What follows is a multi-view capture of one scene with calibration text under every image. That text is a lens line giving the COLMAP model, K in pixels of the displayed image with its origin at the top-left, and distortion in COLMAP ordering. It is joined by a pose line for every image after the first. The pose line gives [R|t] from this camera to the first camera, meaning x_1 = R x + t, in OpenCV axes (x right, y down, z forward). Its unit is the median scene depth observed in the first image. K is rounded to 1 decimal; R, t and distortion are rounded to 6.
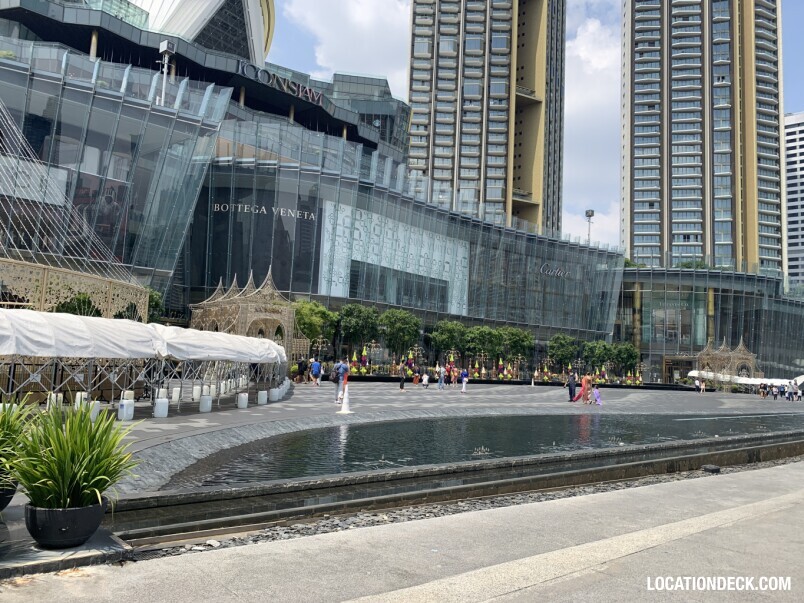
lens RADIAL K [[615.3, 0, 403.4], [0, 615.3, 297.2], [0, 0, 1]] dist [0.035427, -0.031836]
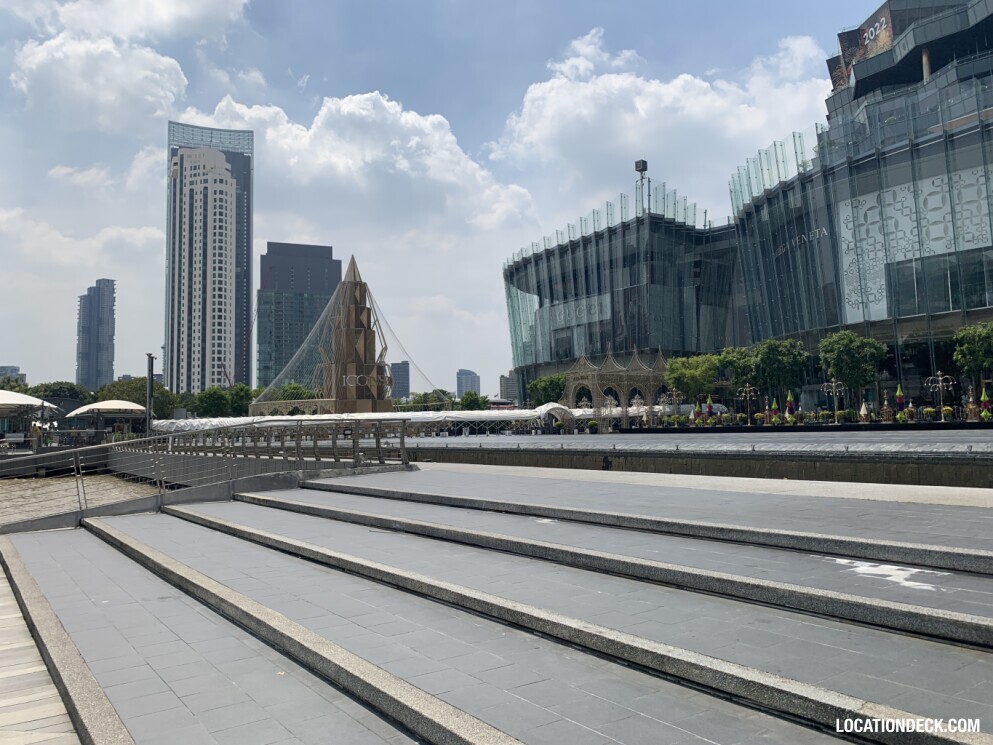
lens RADIAL K [[760.0, 0, 487.0], [0, 760.0, 364.2], [0, 0, 1]] dist [0.035427, -0.031836]
pose [[-0.131457, -0.130718, -0.982666, 0.284918], [0.125884, 0.981042, -0.147342, 0.042815], [0.983297, -0.143071, -0.112510, 0.217158]]
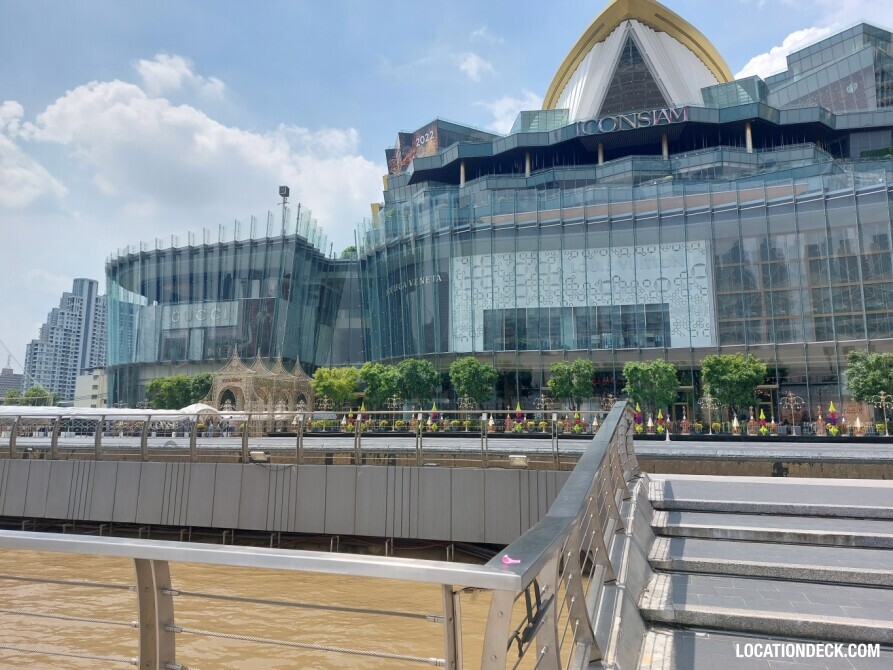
lens RADIAL K [[637.6, 0, 444.4], [0, 637.6, 338.4], [0, 0, 1]] dist [0.055971, -0.056369]
pose [[0.485998, -0.170202, -0.857227, 0.242612], [0.114117, 0.984814, -0.130837, 0.034502], [0.866478, -0.034238, 0.498040, 0.160502]]
